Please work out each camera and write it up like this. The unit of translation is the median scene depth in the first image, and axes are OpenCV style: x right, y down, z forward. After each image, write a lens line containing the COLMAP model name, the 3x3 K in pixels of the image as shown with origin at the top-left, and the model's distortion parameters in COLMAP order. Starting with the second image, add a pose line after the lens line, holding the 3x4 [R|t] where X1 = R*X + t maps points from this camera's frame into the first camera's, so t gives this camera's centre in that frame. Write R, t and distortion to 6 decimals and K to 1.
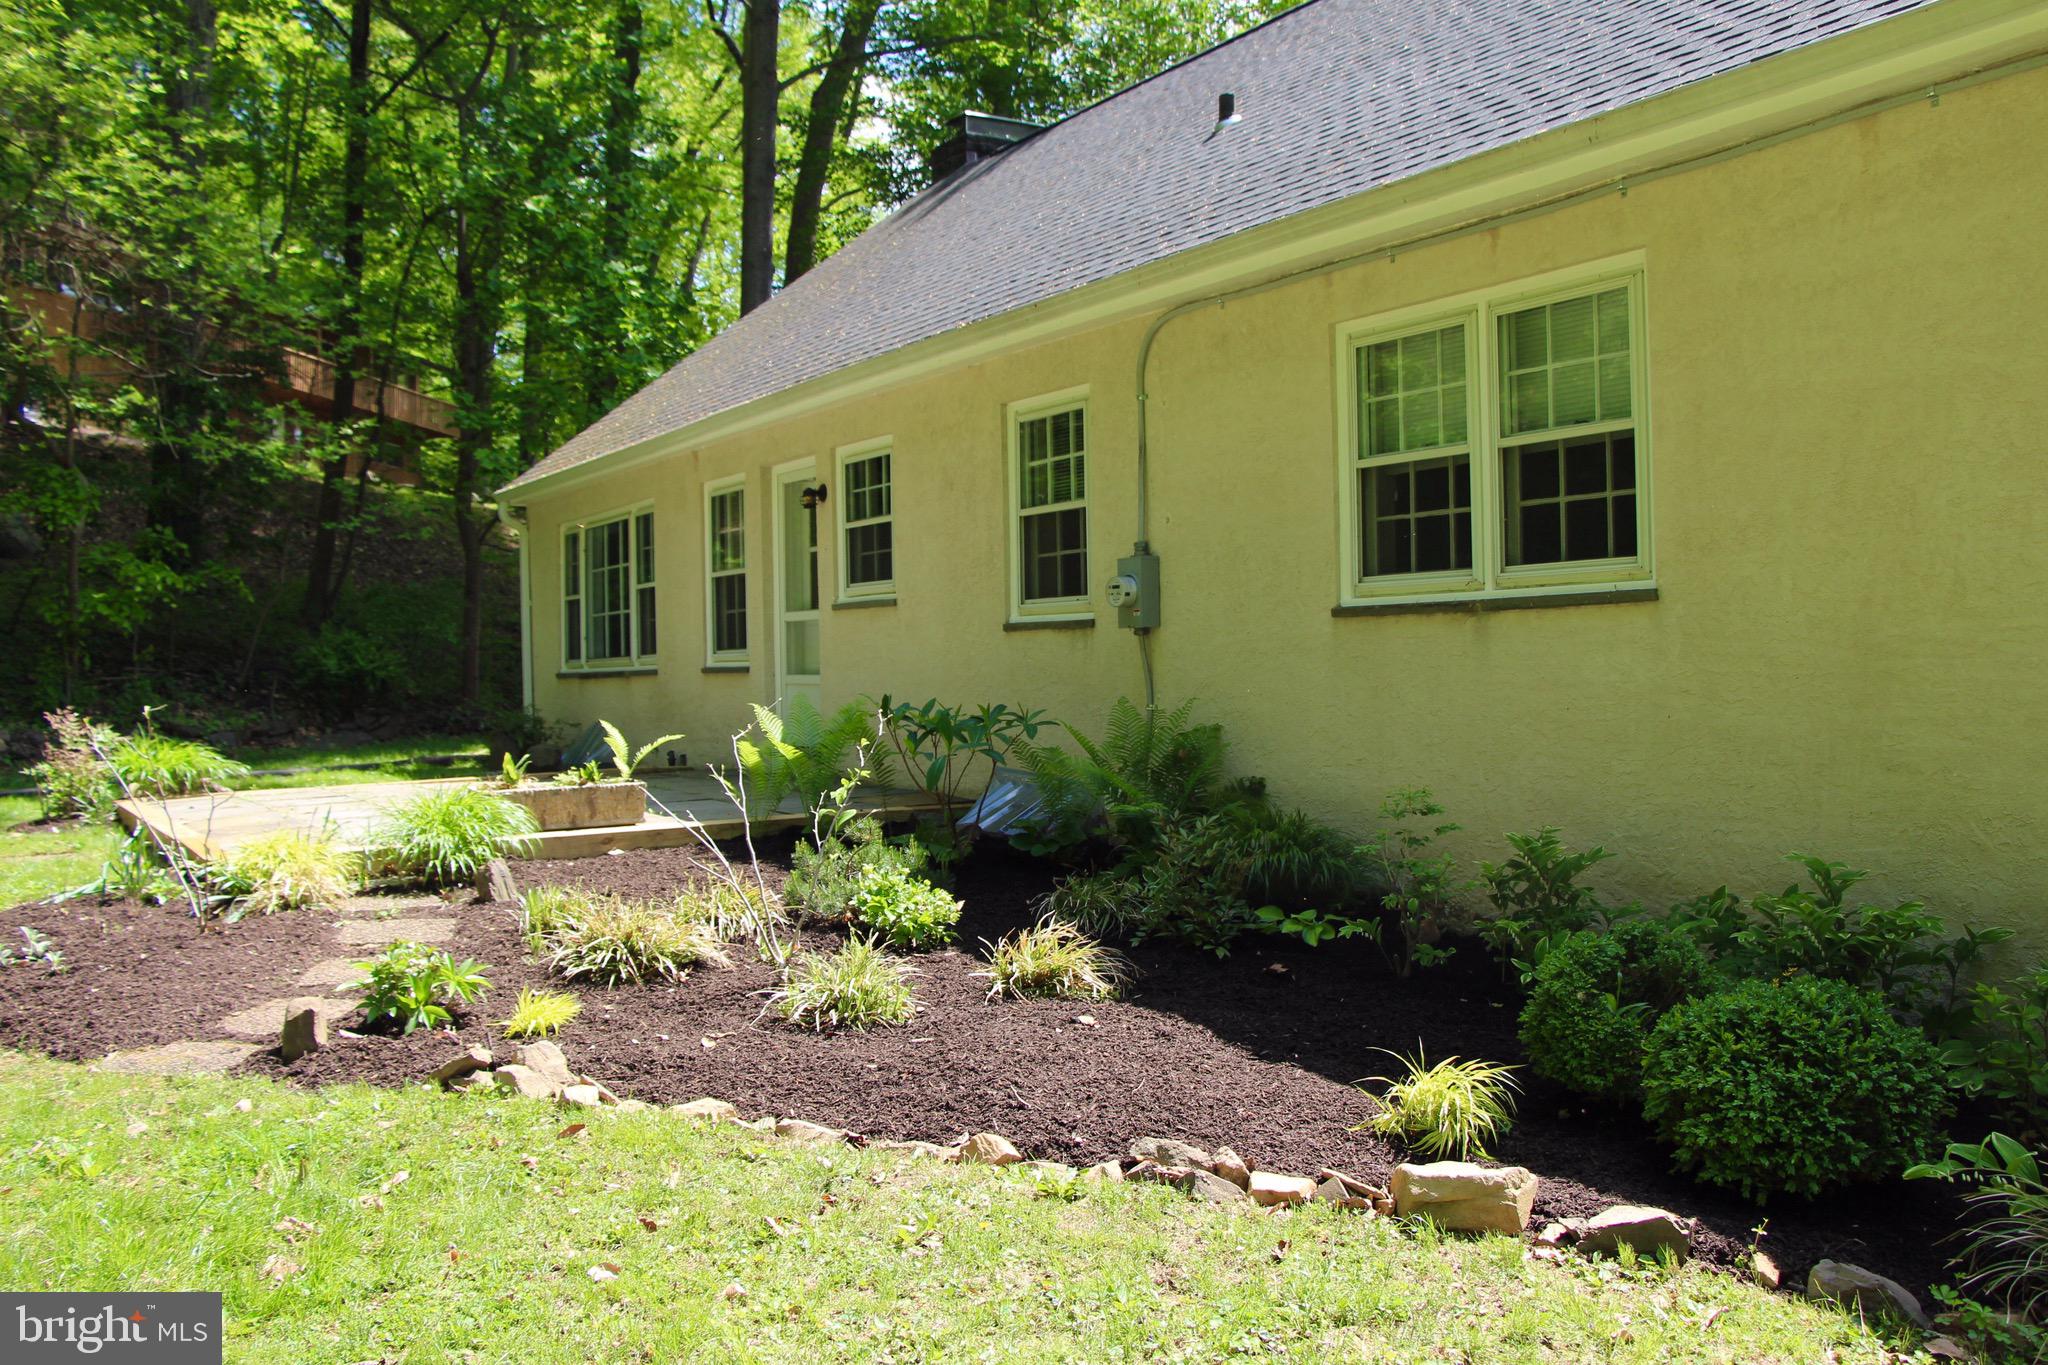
lens RADIAL K [[1810.9, 0, 1024.0], [0, 1810.9, 682.5], [0, 0, 1]] dist [-0.148152, 0.118207]
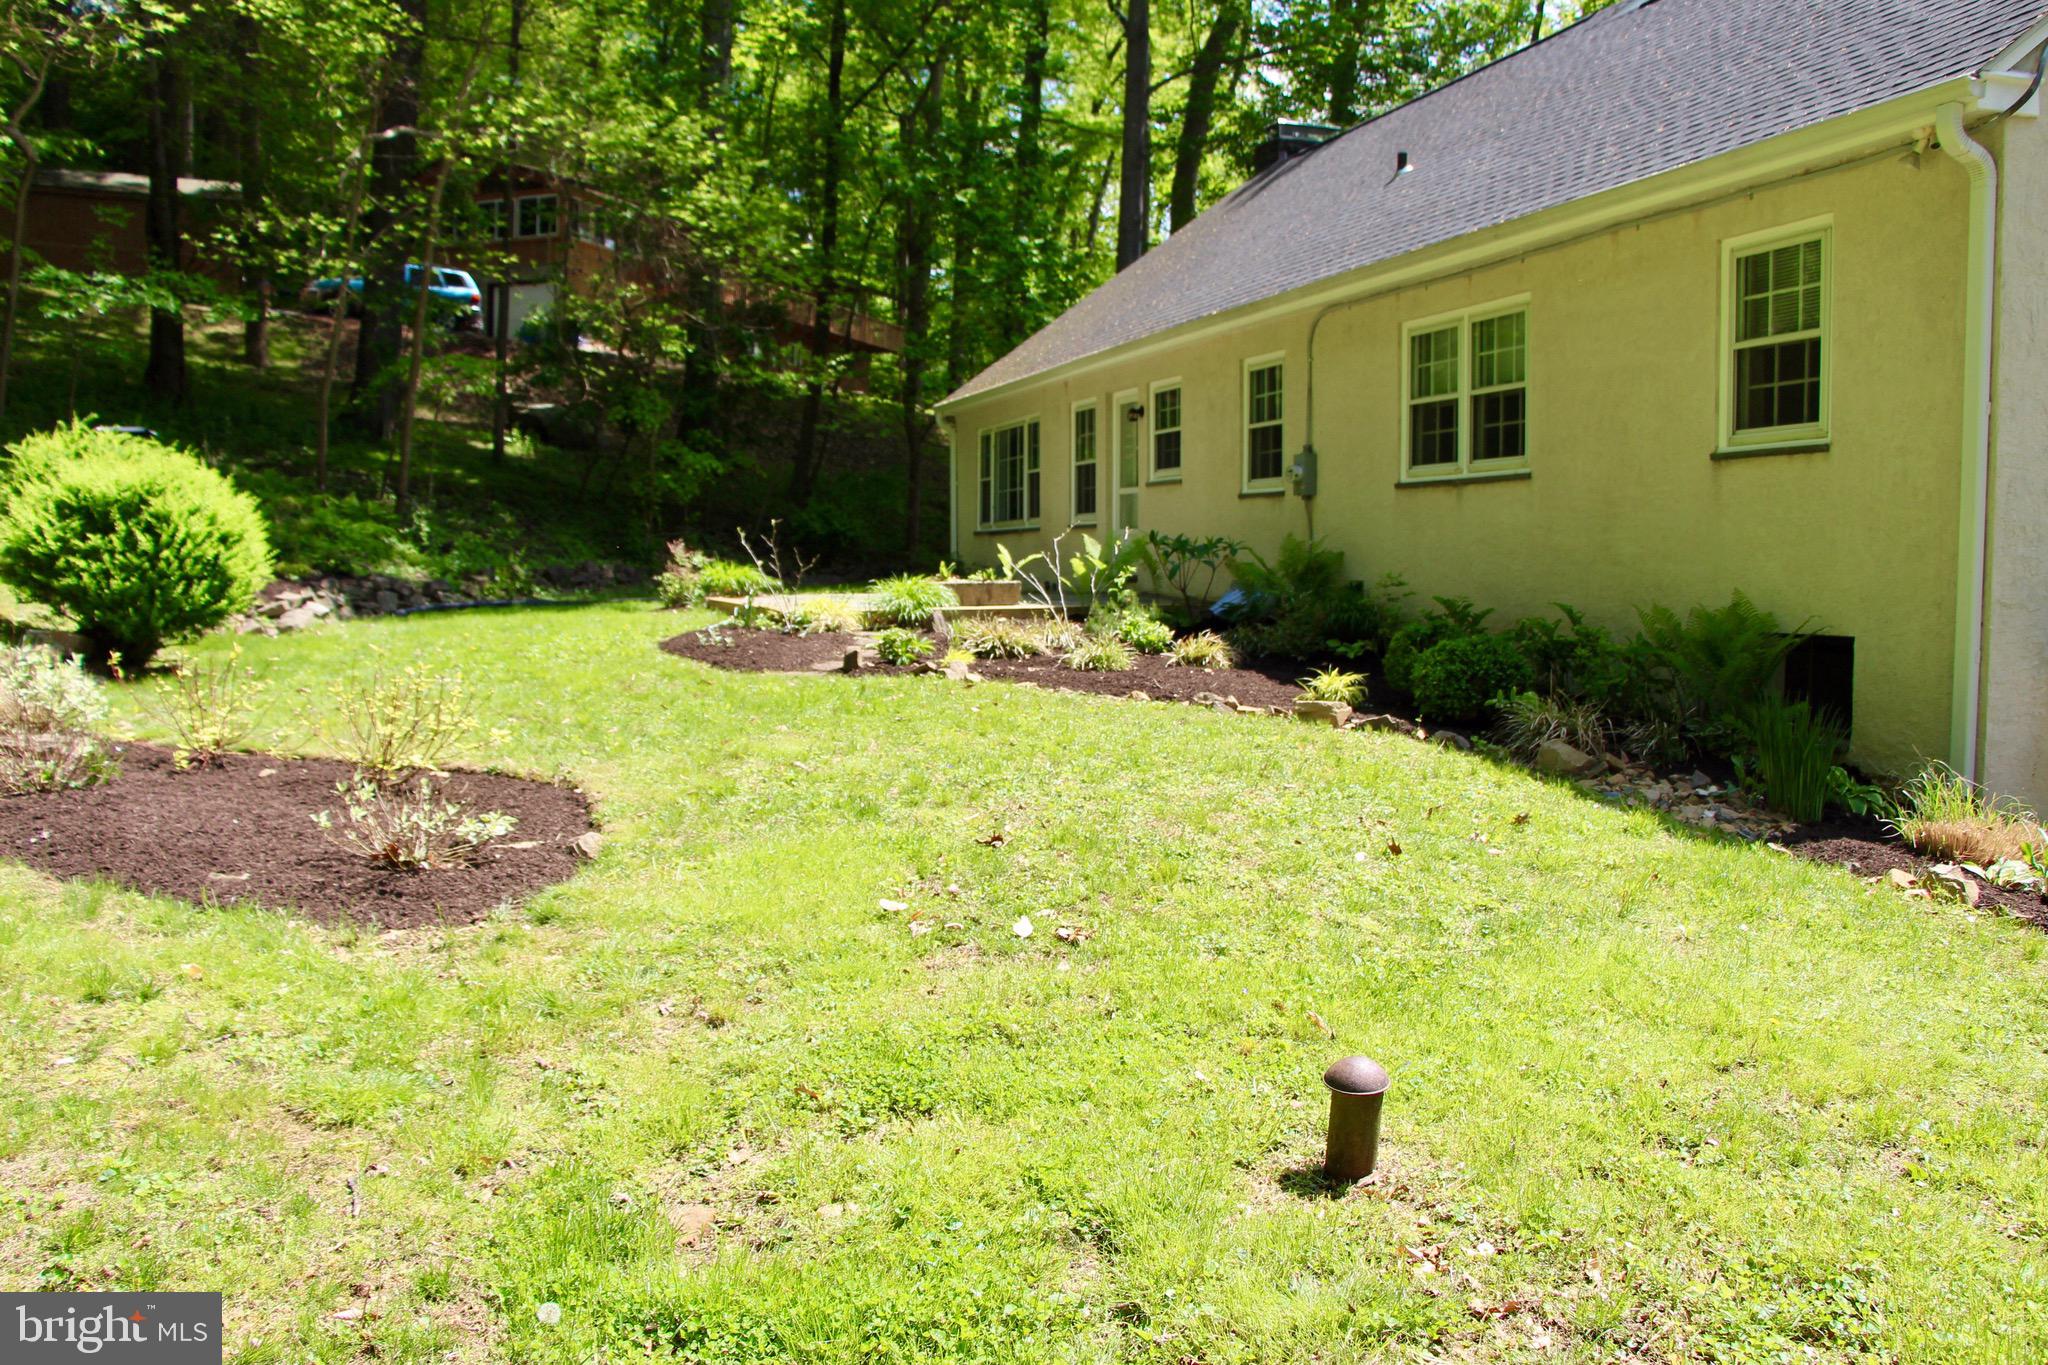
lens RADIAL K [[1803.8, 0, 1024.0], [0, 1803.8, 682.5], [0, 0, 1]] dist [-0.213585, 0.291784]
pose [[0.973235, 0.034782, -0.227164, 0.172116], [-0.022070, 0.998057, 0.058264, 0.046821], [0.228749, -0.051691, 0.972112, -0.624454]]
